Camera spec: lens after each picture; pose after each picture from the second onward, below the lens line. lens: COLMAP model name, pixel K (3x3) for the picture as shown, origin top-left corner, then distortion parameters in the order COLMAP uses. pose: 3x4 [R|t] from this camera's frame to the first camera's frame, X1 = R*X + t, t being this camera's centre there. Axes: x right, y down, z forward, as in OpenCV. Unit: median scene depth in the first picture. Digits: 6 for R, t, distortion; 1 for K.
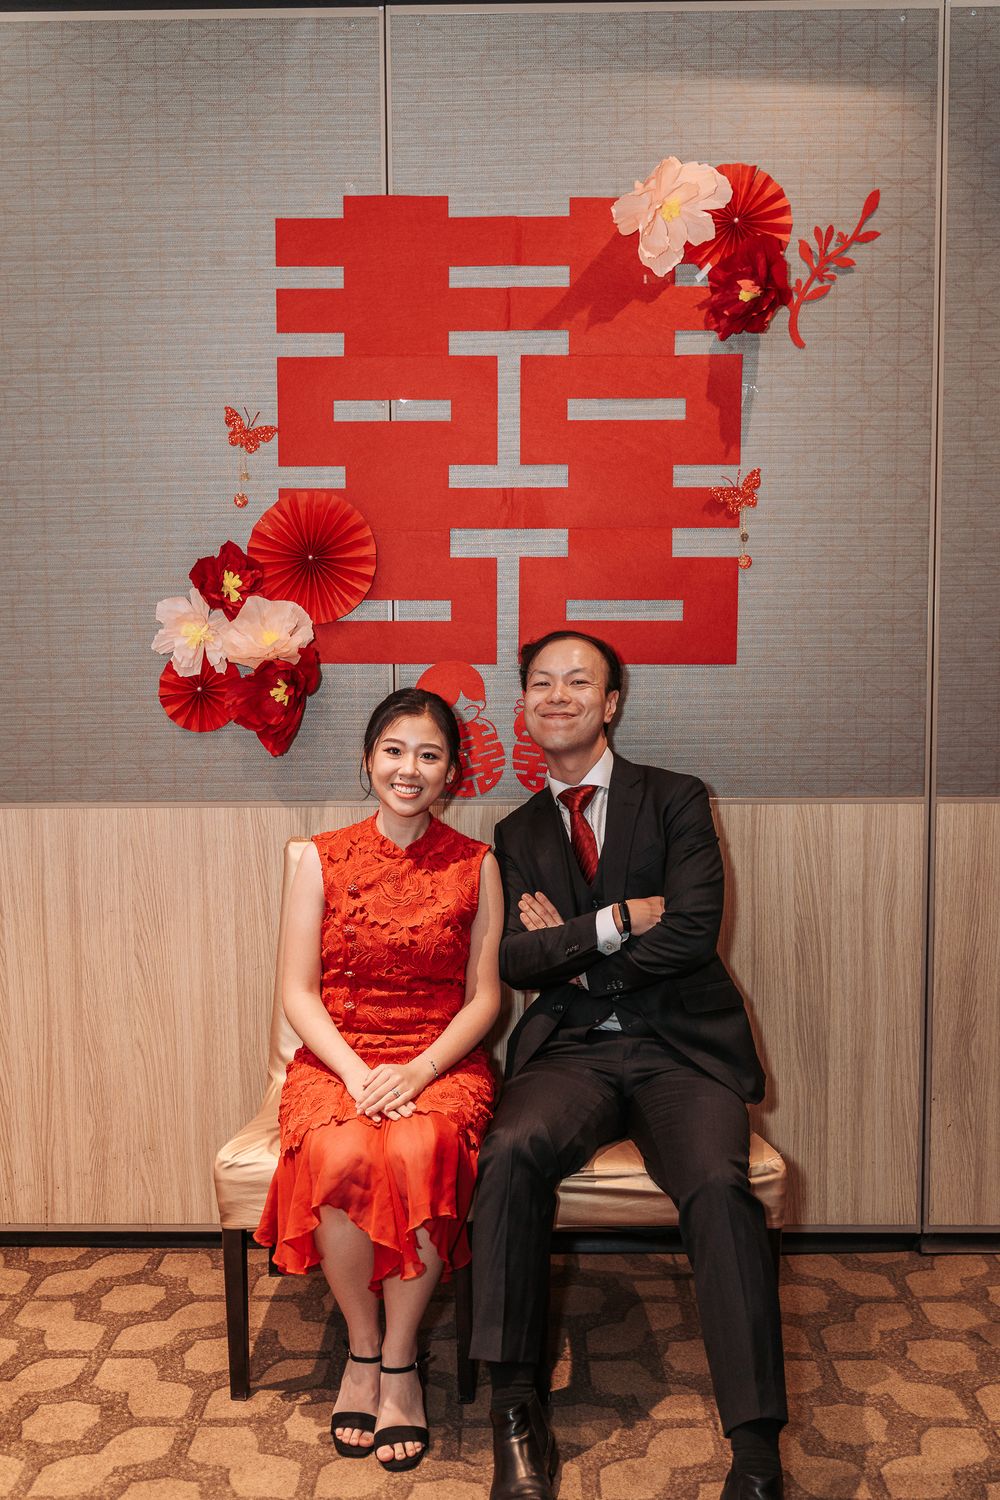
lens RADIAL K [[1564.7, 0, 486.7], [0, 1564.7, 749.8], [0, 0, 1]] dist [-0.009762, 0.000000]
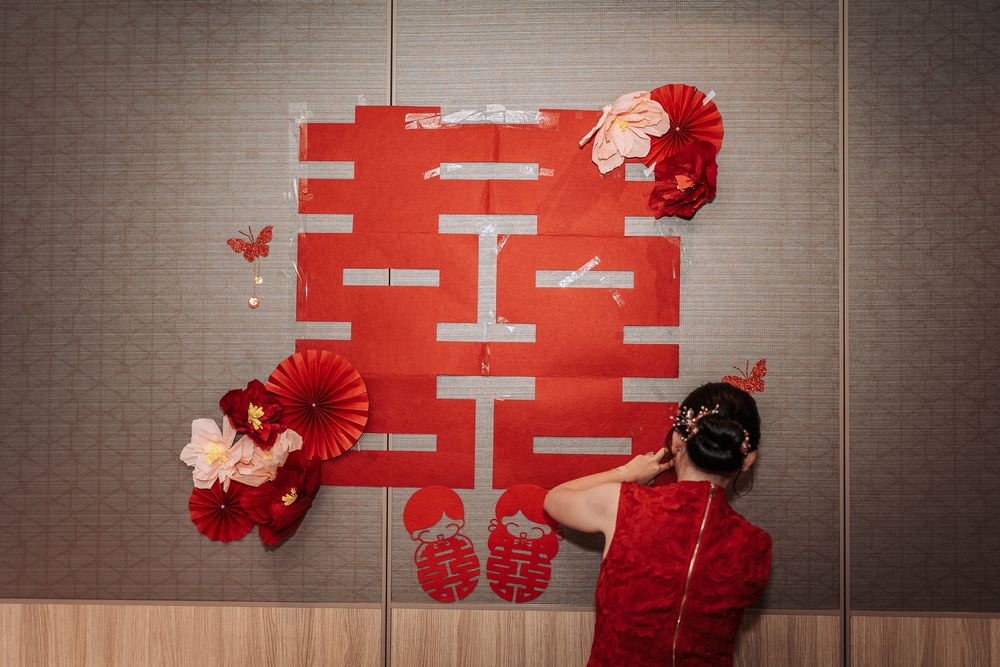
lens RADIAL K [[945.1, 0, 500.7], [0, 945.1, 329.3], [0, 0, 1]] dist [-0.002783, 0.000000]
pose [[0.999742, 0.015476, -0.016617, 0.037157], [-0.017471, 0.991680, -0.127535, -0.085015], [0.014505, 0.127793, 0.991695, 0.279907]]
